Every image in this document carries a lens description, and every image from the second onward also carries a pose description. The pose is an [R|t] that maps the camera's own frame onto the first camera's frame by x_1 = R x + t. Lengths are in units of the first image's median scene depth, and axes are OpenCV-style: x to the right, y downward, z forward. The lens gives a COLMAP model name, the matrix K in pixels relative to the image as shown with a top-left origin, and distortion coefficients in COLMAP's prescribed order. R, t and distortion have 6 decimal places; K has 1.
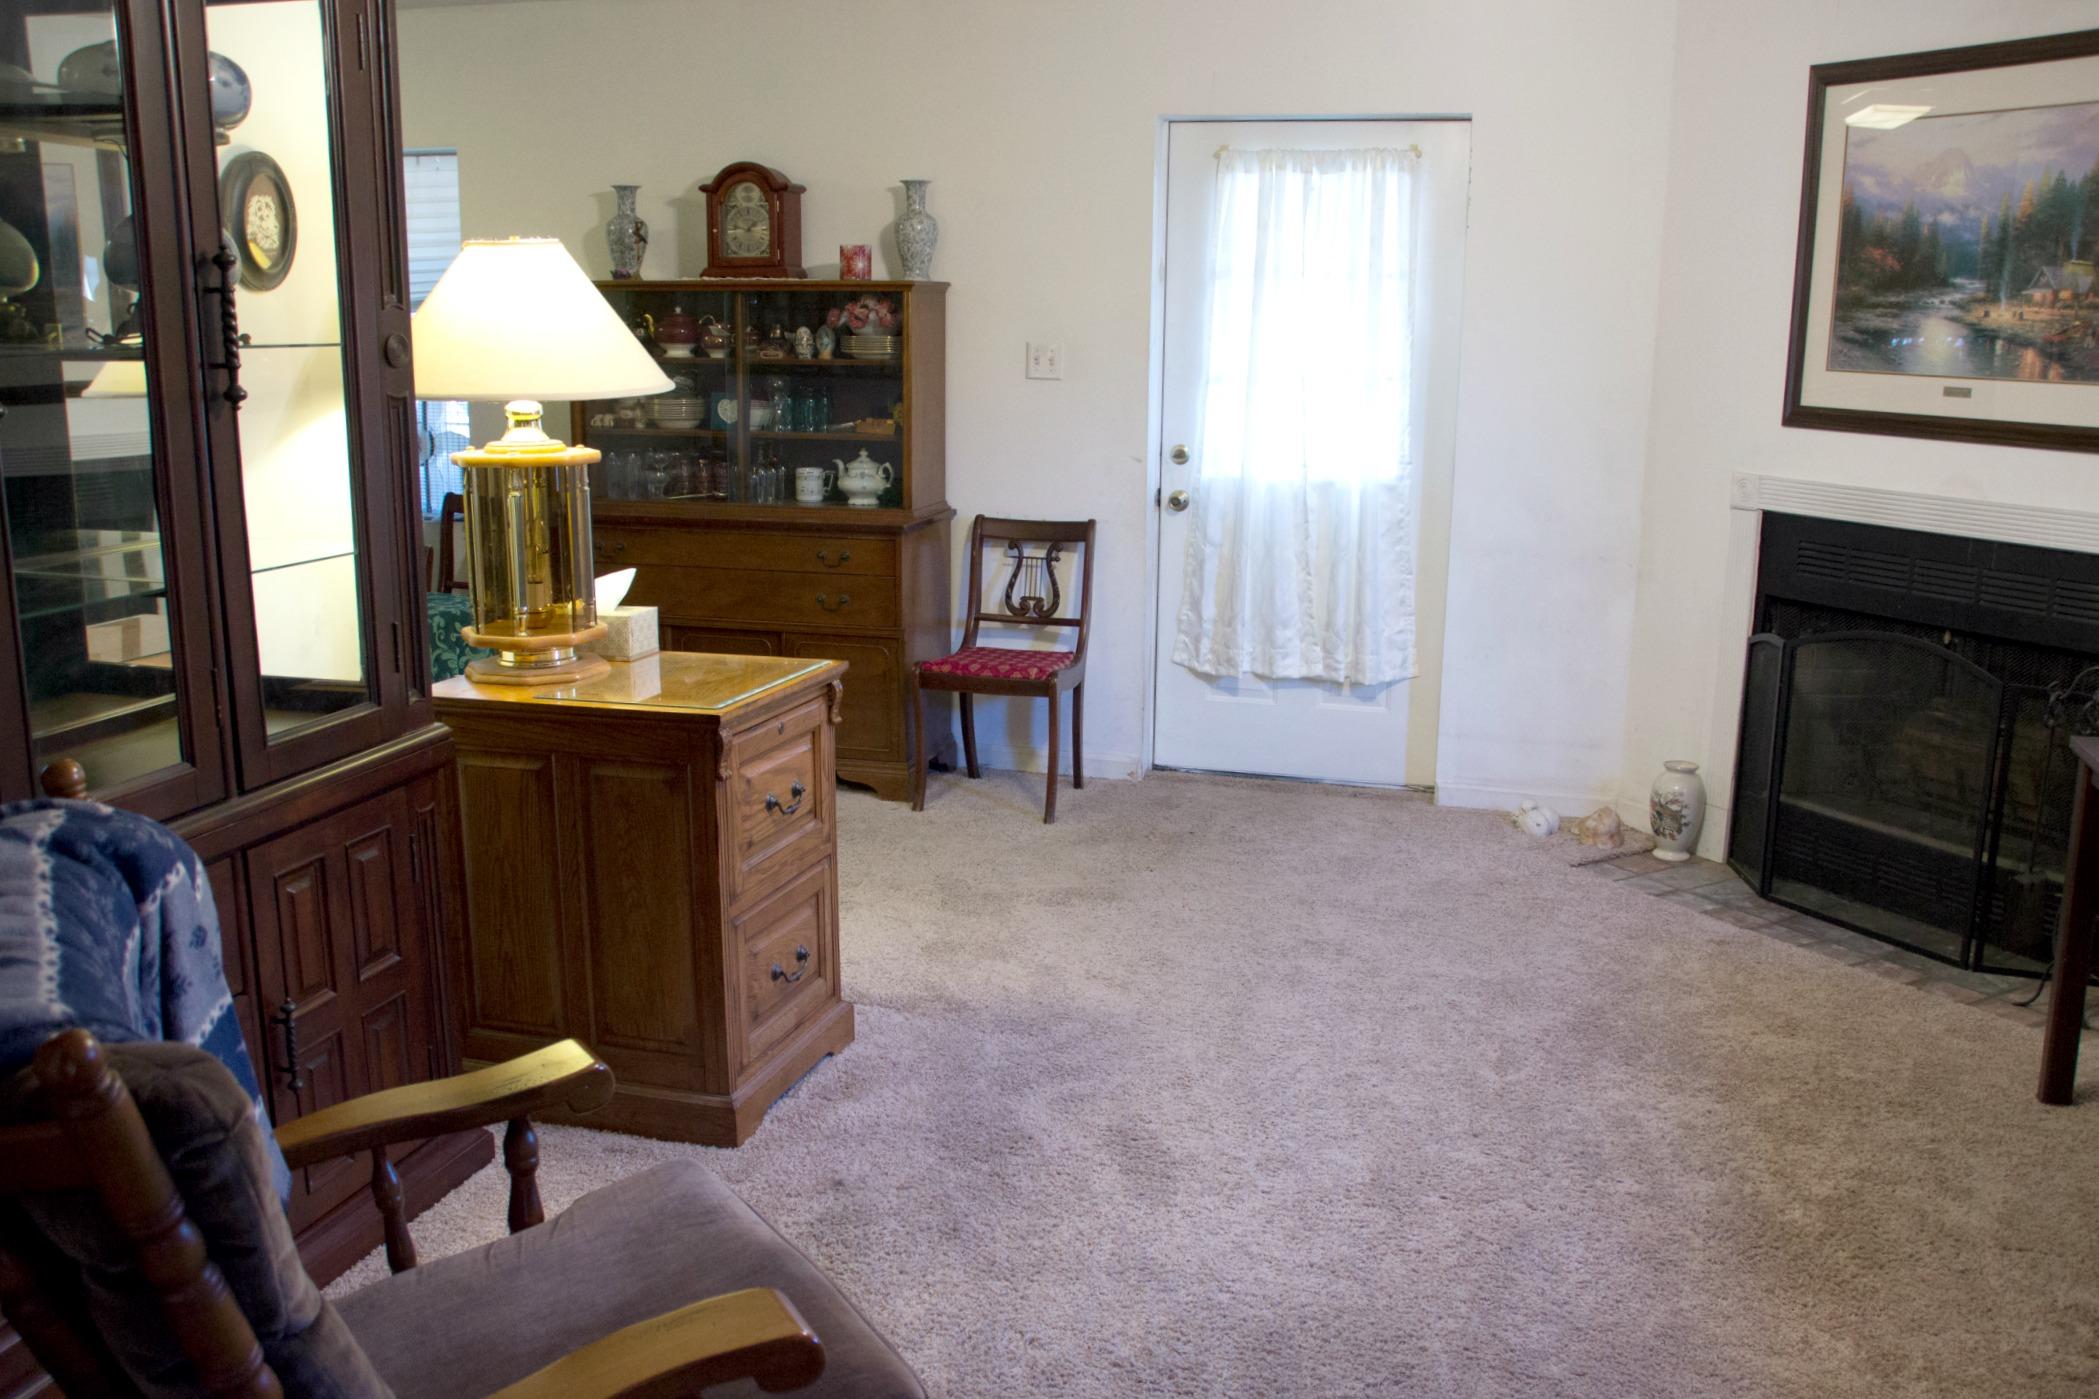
lens RADIAL K [[1780.1, 0, 1072.9], [0, 1780.1, 703.8], [0, 0, 1]] dist [-0.125868, 0.127428]
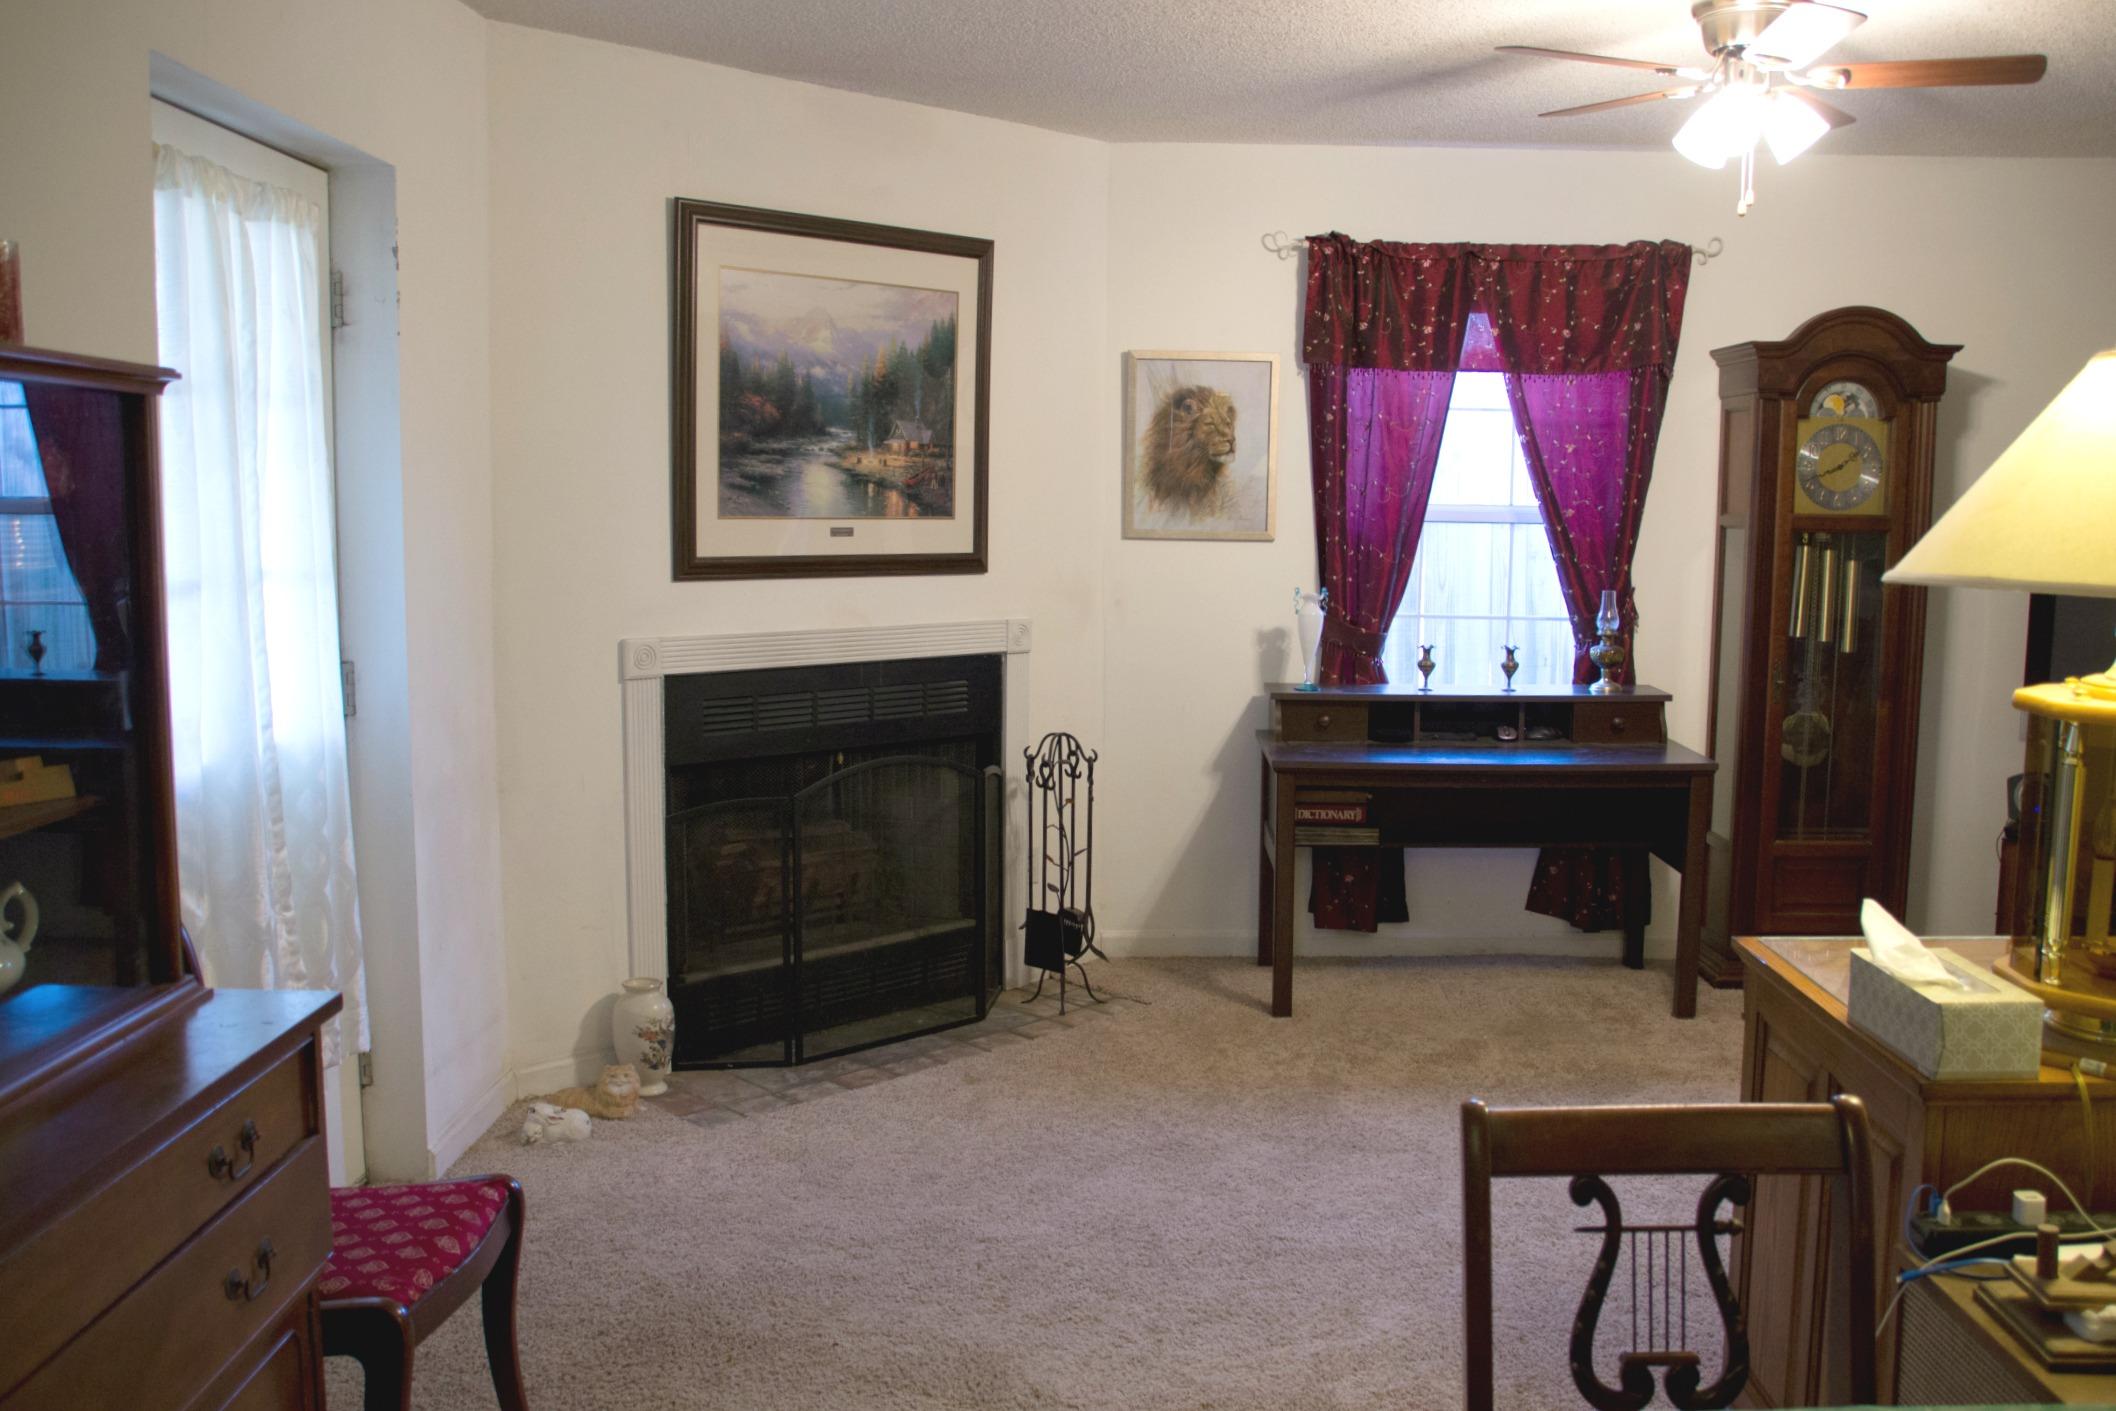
lens RADIAL K [[1794.5, 0, 1081.6], [0, 1794.5, 709.8], [0, 0, 1]] dist [-0.125868, 0.127428]
pose [[-0.240263, -0.131529, 0.961755, -0.606415], [0.196007, 0.963796, 0.180774, -0.242902], [-0.950713, 0.231945, -0.205784, 1.103288]]
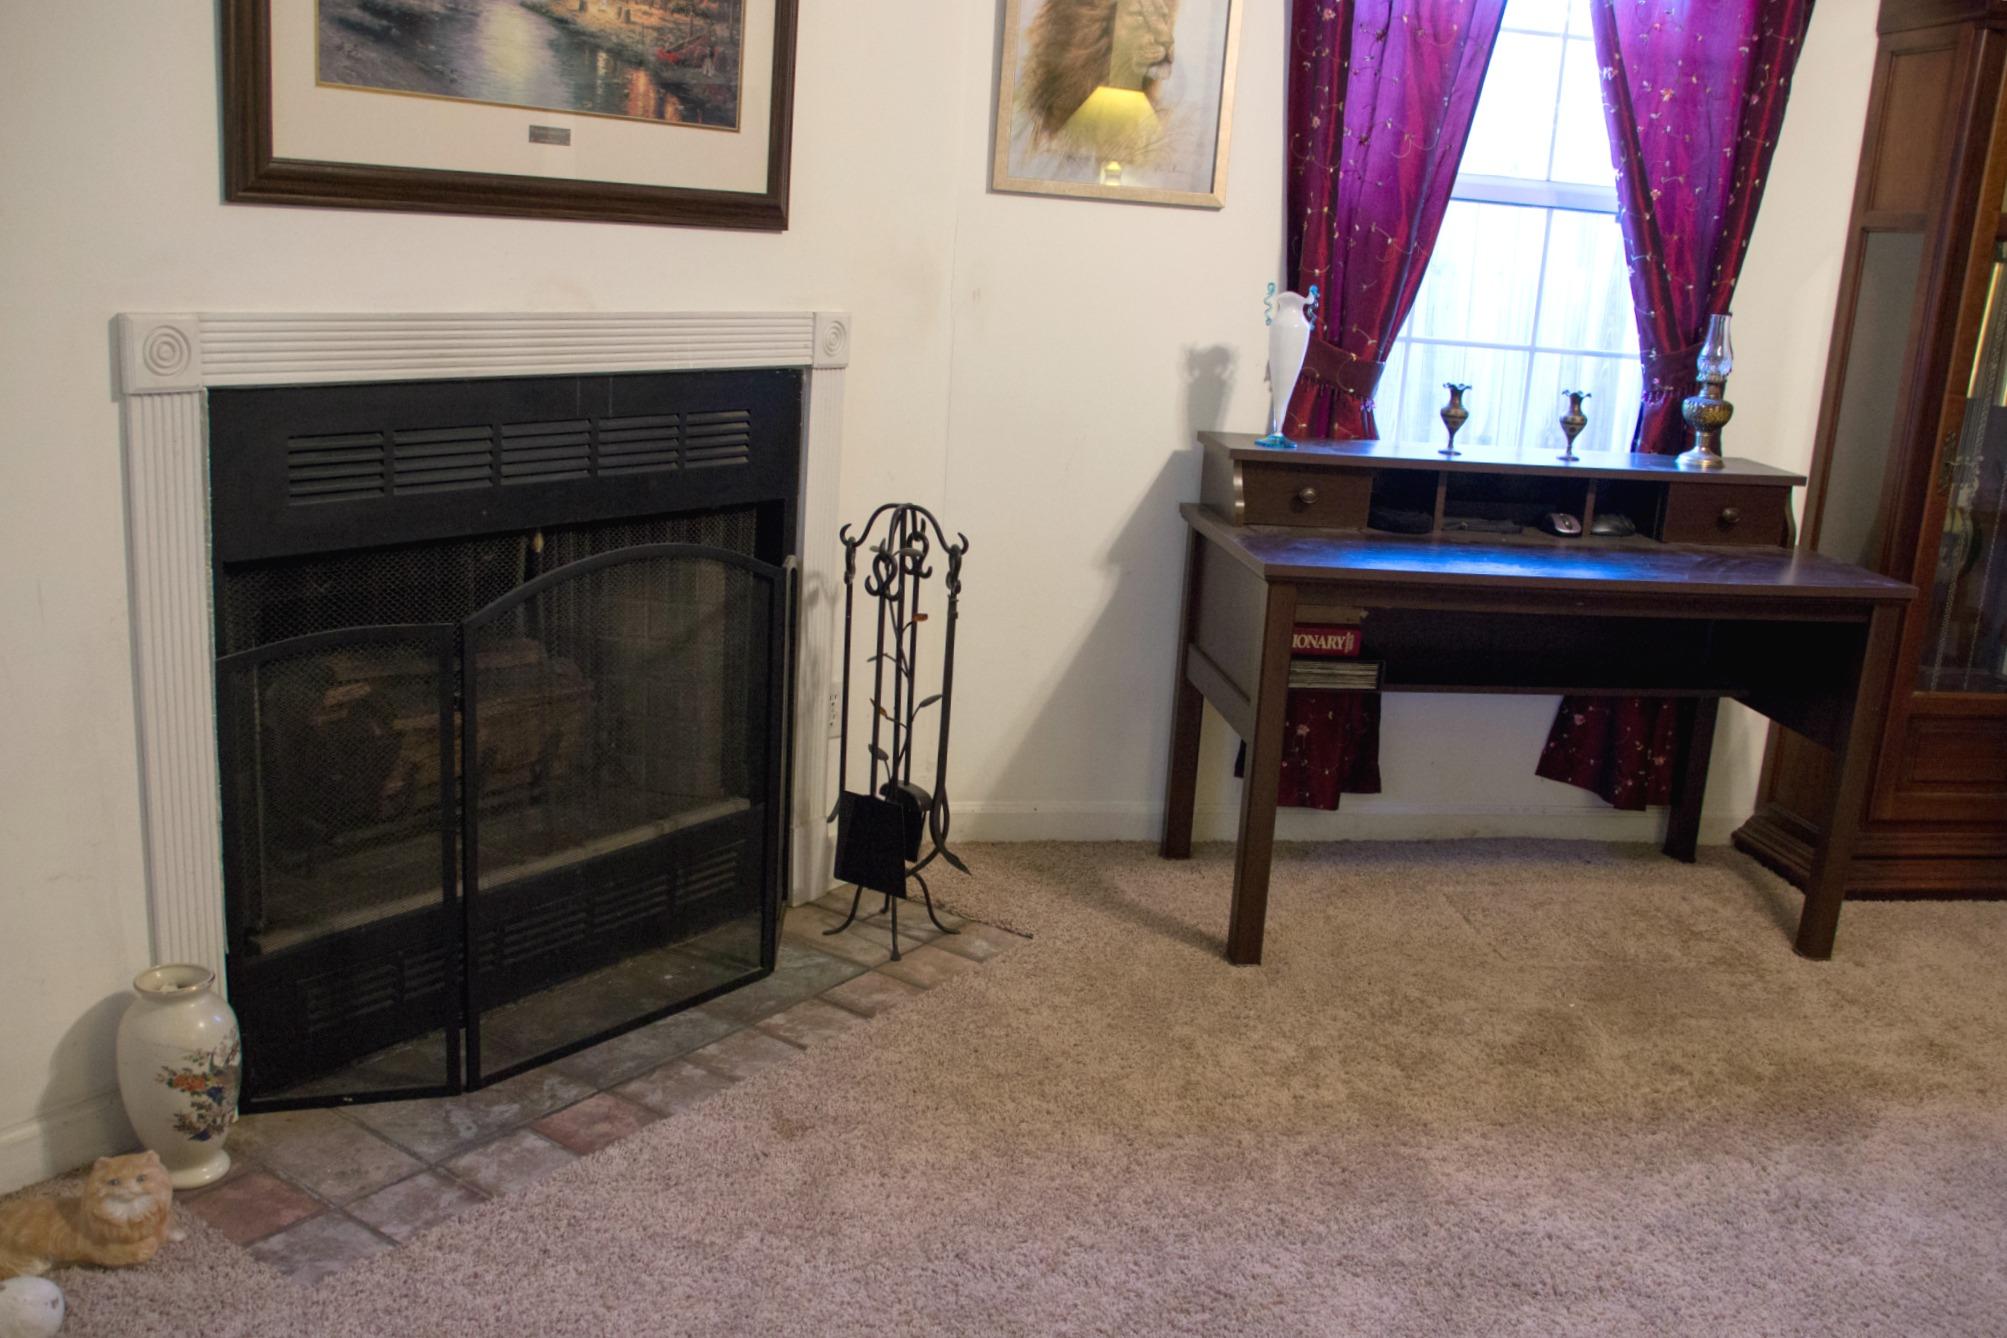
lens RADIAL K [[1772.6, 0, 987.8], [0, 1772.6, 668.6], [0, 0, 1]] dist [-0.138306, 0.142183]
pose [[-0.389071, -0.260187, 0.883701, -0.121588], [0.130402, 0.934069, 0.332430, -0.186071], [-0.911932, 0.244575, -0.329490, 1.094532]]
